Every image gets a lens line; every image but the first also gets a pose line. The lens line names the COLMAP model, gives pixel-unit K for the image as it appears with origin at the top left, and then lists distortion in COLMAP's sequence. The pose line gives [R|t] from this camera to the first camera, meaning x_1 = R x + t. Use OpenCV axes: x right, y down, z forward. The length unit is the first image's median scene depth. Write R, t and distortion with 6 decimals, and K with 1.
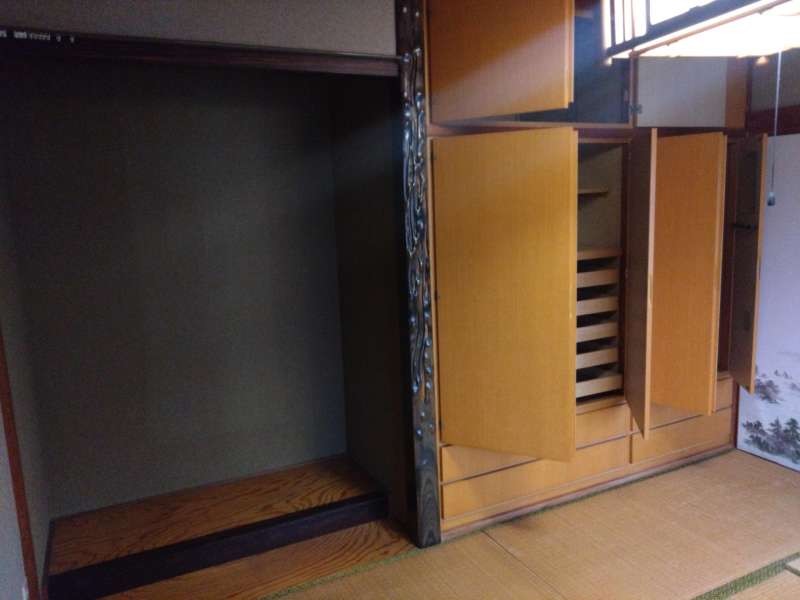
lens RADIAL K [[618.3, 0, 400.0], [0, 618.3, 299.7], [0, 0, 1]] dist [0.025414, -0.047847]
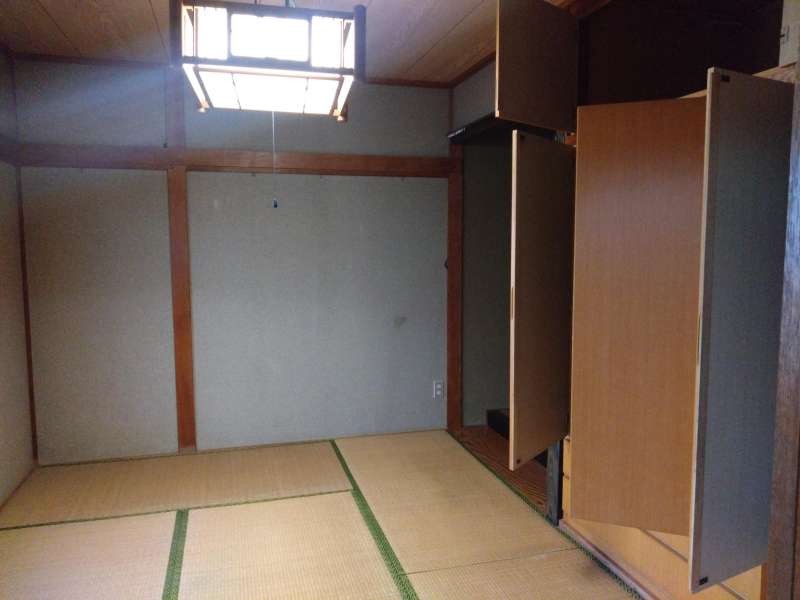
lens RADIAL K [[618.3, 0, 399.8], [0, 618.3, 299.1], [0, 0, 1]] dist [0.025414, -0.047847]
pose [[-0.181096, 0.127447, -0.975173, 1.058926], [-0.149470, 0.976482, 0.155376, -0.109809], [0.972041, 0.173897, -0.157787, 0.805941]]
